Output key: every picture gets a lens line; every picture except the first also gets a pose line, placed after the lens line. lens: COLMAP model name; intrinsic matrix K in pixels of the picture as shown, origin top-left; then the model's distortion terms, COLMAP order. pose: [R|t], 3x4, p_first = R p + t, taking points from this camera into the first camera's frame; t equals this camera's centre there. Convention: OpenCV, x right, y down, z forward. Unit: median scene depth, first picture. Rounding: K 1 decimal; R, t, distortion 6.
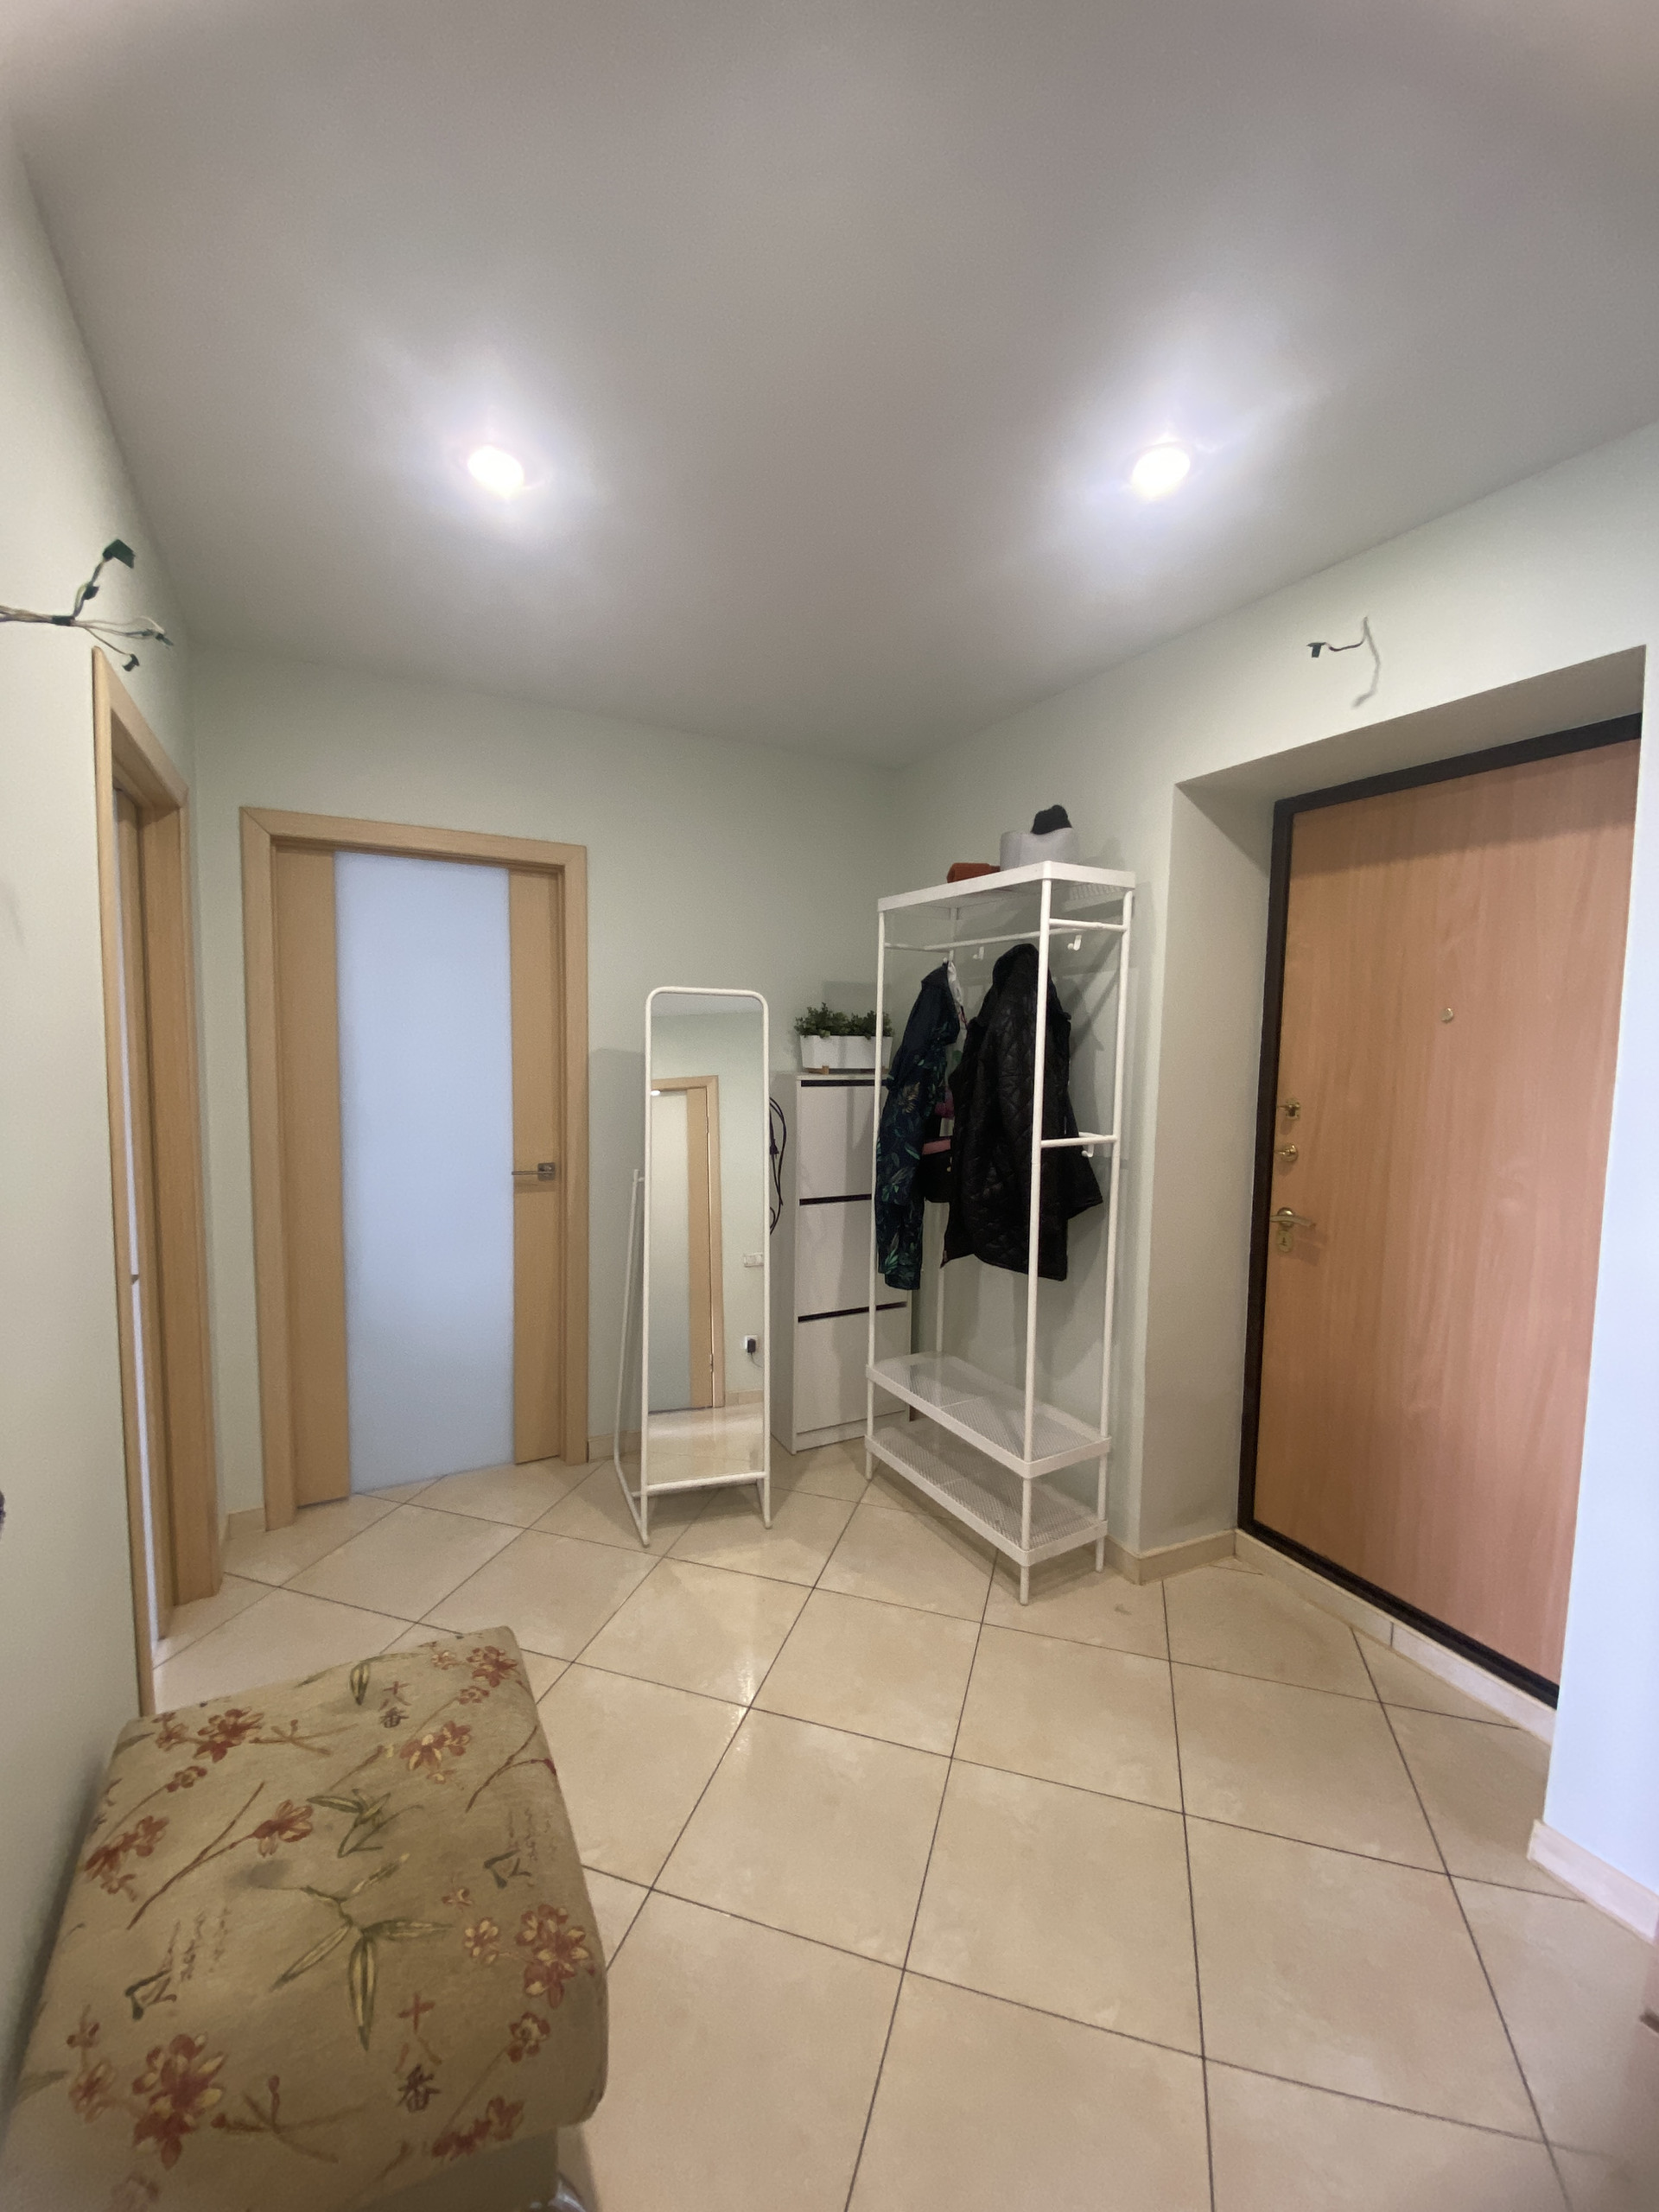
lens RADIAL K [[886.8, 0, 834.2], [0, 886.8, 1109.0], [0, 0, 1]] dist [0.034451, -0.034635]
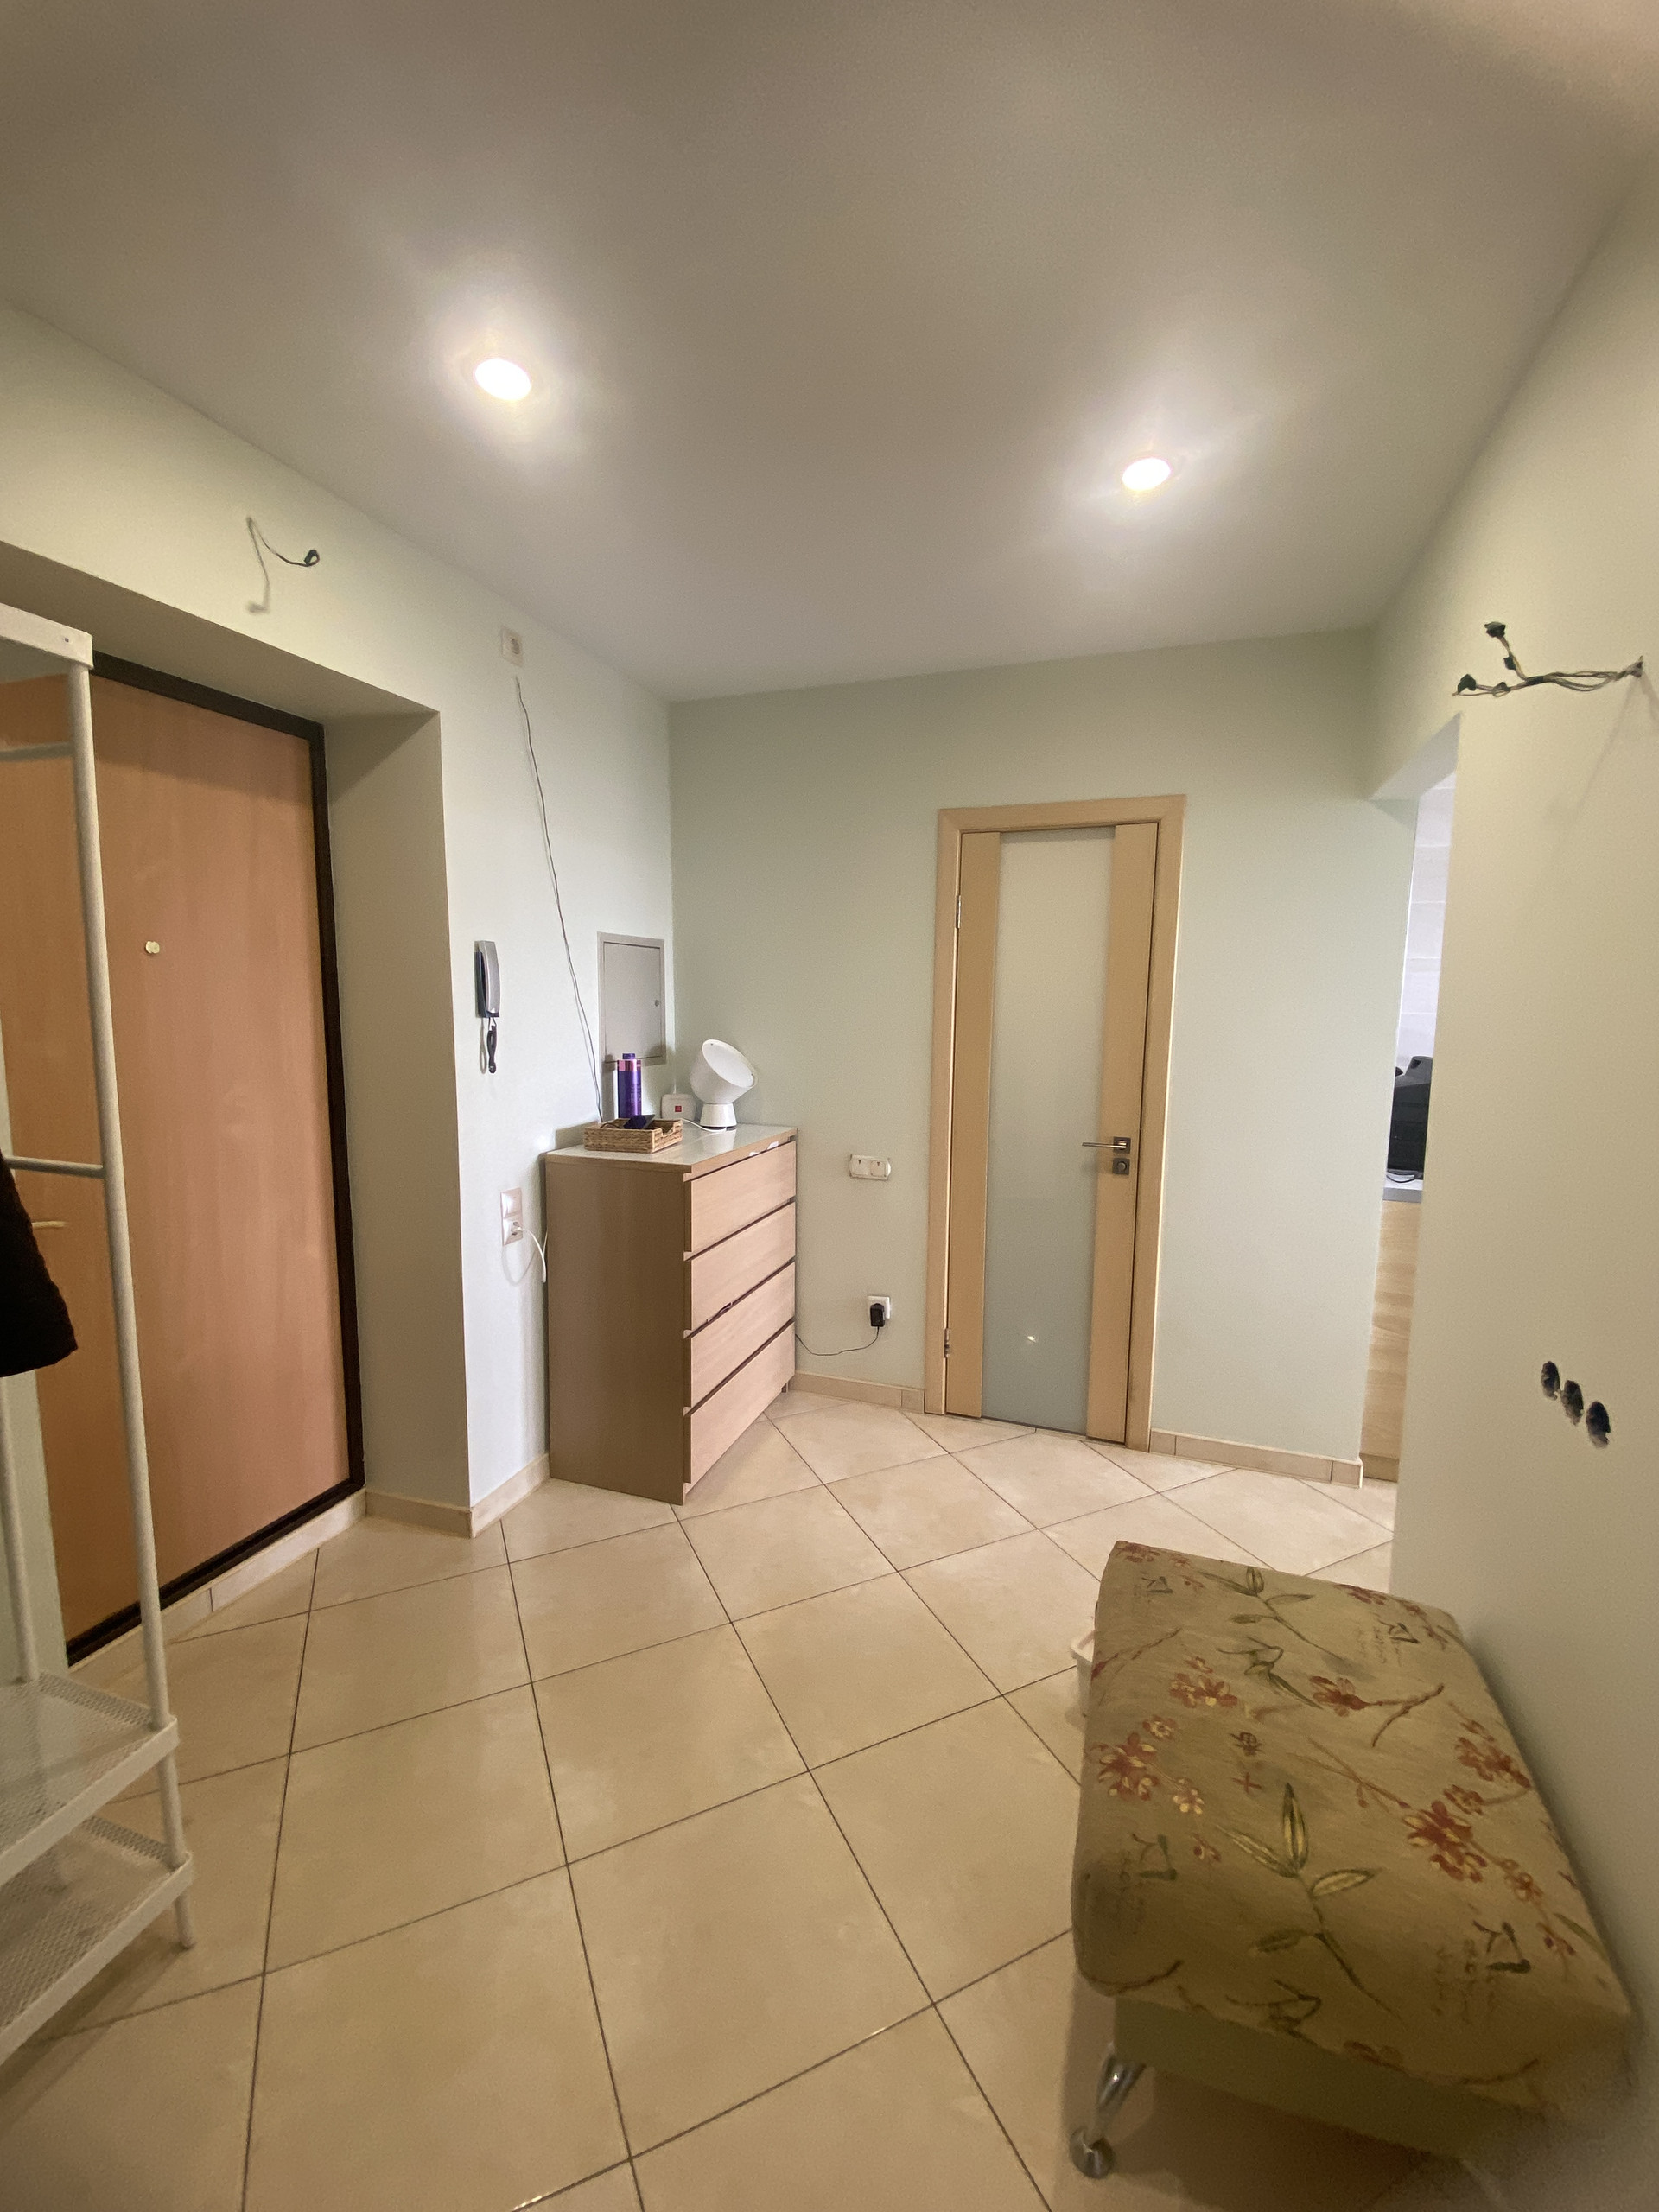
lens RADIAL K [[886.8, 0, 834.2], [0, 886.8, 1109.0], [0, 0, 1]] dist [0.034451, -0.034635]
pose [[-0.677332, -0.113004, 0.726946, -0.621524], [0.034354, 0.982196, 0.184692, -0.110960], [-0.734875, 0.150071, -0.661391, 1.415466]]
